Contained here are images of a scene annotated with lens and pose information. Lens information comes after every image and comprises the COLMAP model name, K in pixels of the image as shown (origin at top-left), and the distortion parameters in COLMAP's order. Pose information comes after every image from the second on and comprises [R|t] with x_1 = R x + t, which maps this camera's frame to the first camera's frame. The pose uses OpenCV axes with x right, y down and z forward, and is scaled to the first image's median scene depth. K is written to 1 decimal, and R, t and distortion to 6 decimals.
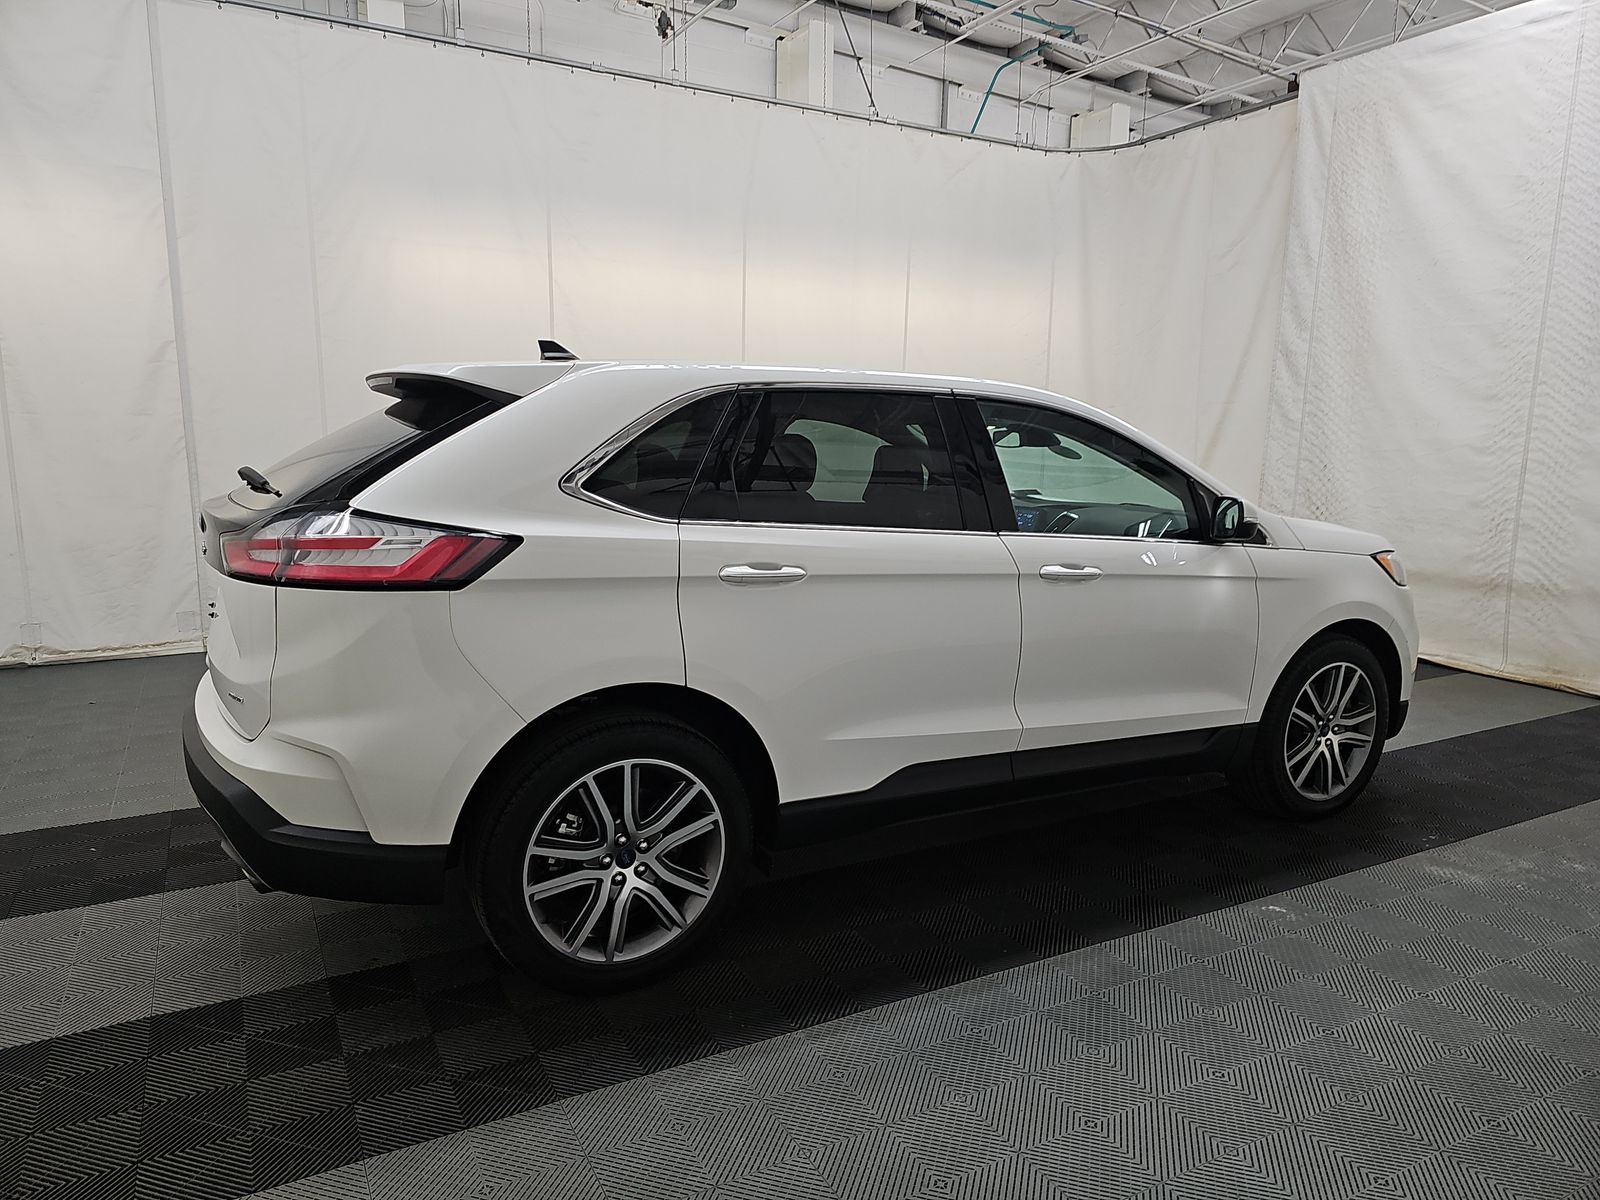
lens RADIAL K [[1051.9, 0, 761.6], [0, 1051.9, 604.7], [0, 0, 1]] dist [0.032543, -0.028255]
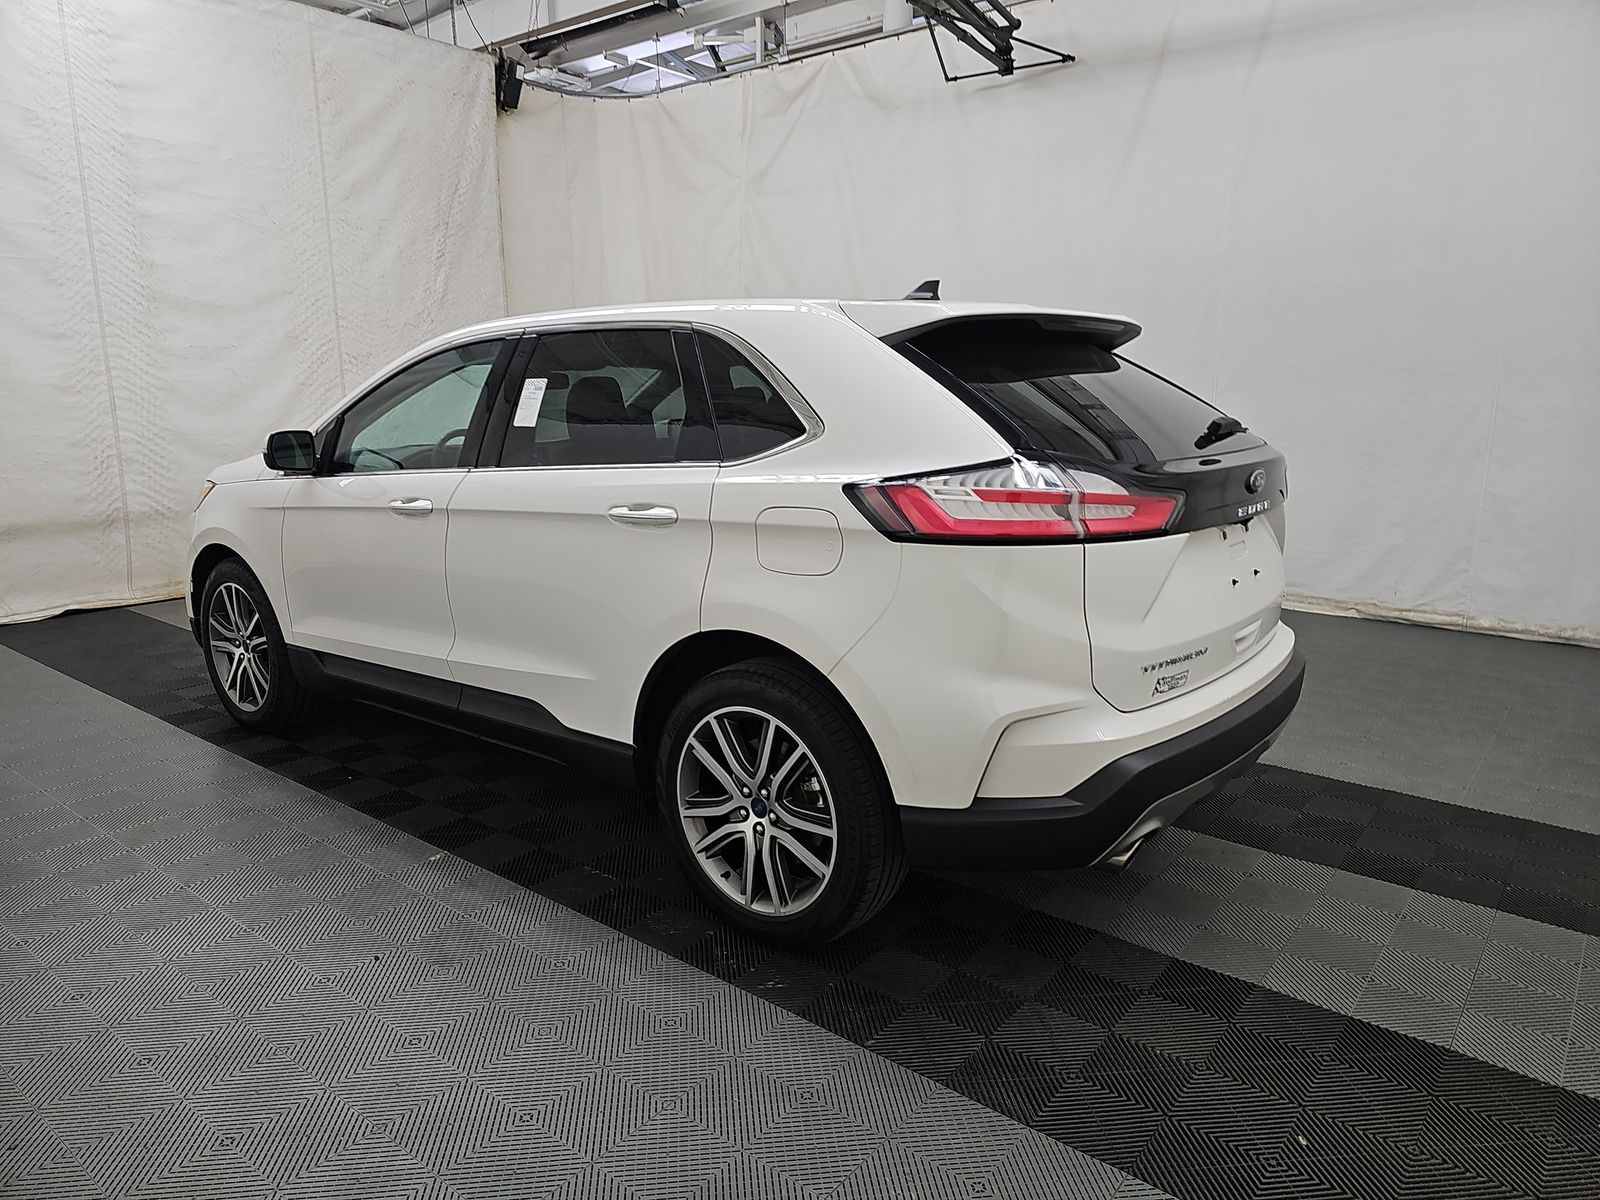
lens RADIAL K [[1051.9, 0, 844.3], [0, 1051.9, 605.7], [0, 0, 1]] dist [0.032543, -0.028255]
pose [[-0.400474, -0.206649, 0.892702, -0.554197], [0.143975, 0.947945, 0.284026, -0.134831], [-0.904926, 0.242272, -0.349875, 0.758305]]
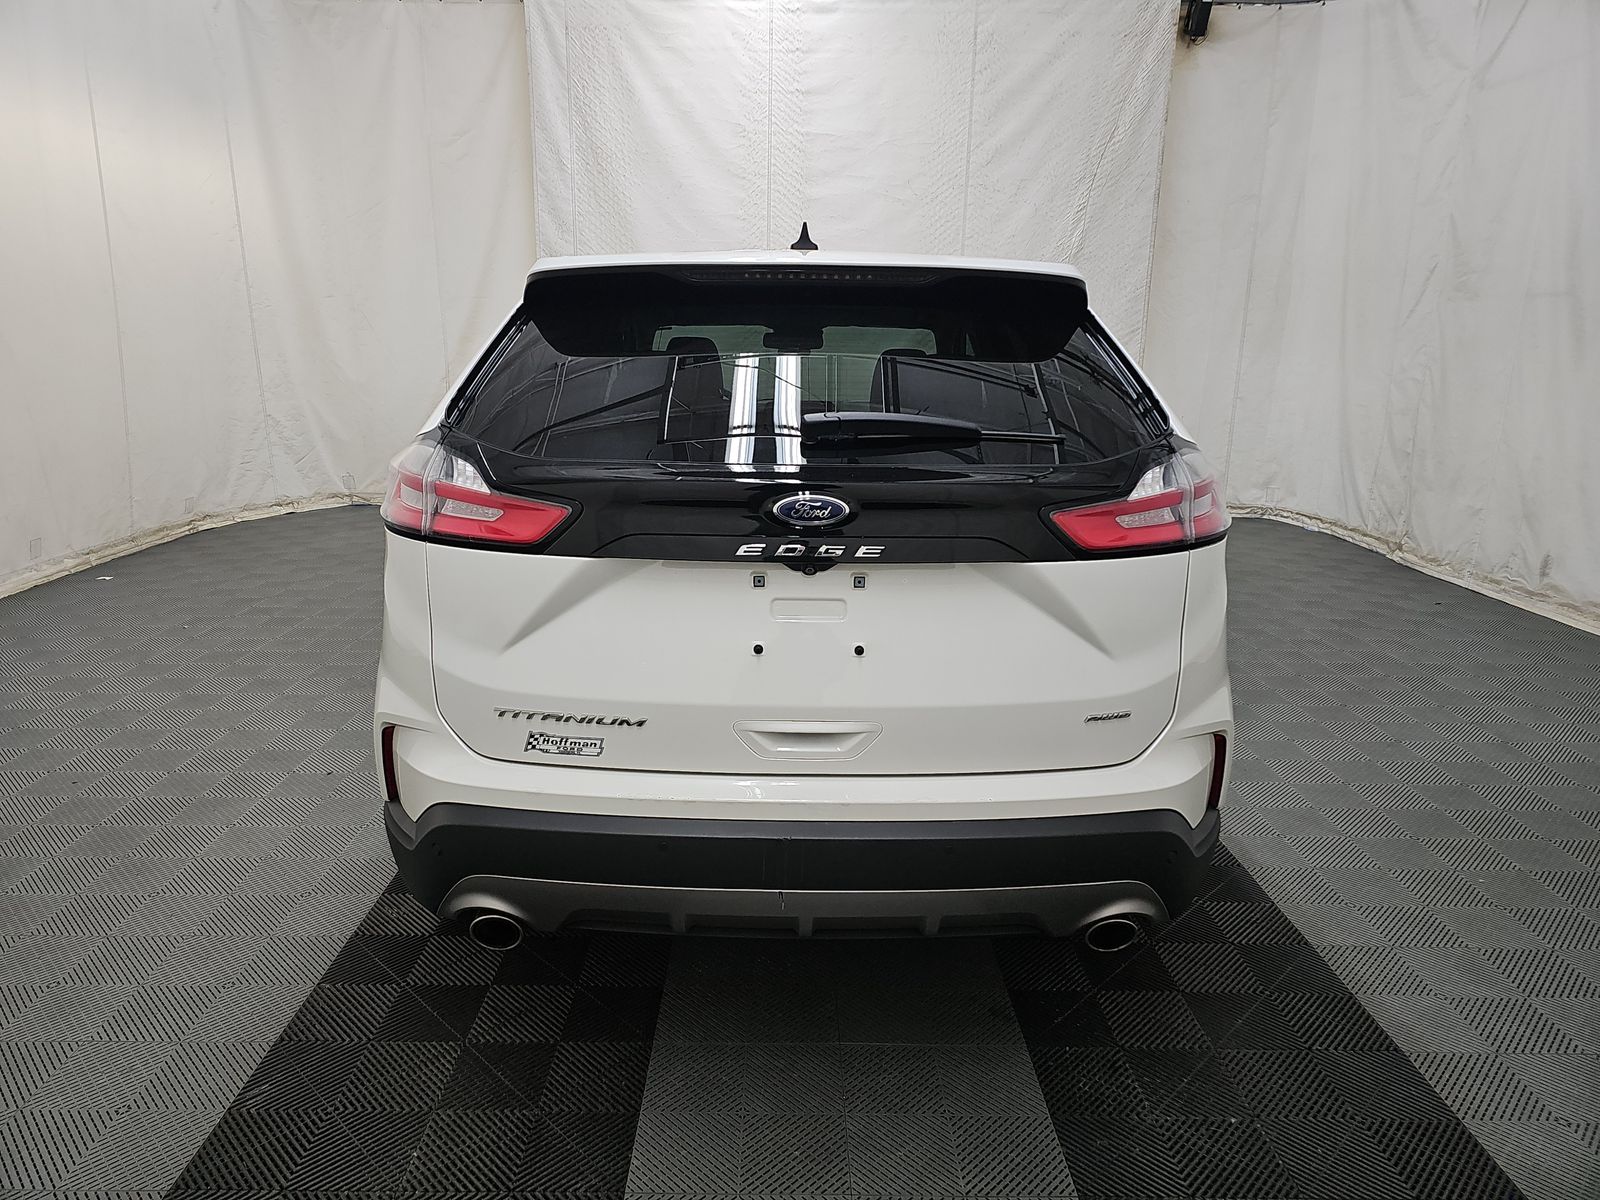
lens RADIAL K [[1051.9, 0, 791.3], [0, 1051.9, 613.2], [0, 0, 1]] dist [0.032543, -0.028255]
pose [[0.473329, -0.240198, 0.847505, -0.479402], [0.143001, 0.970296, 0.195133, -0.067991], [-0.869201, 0.028831, 0.493617, 0.322628]]
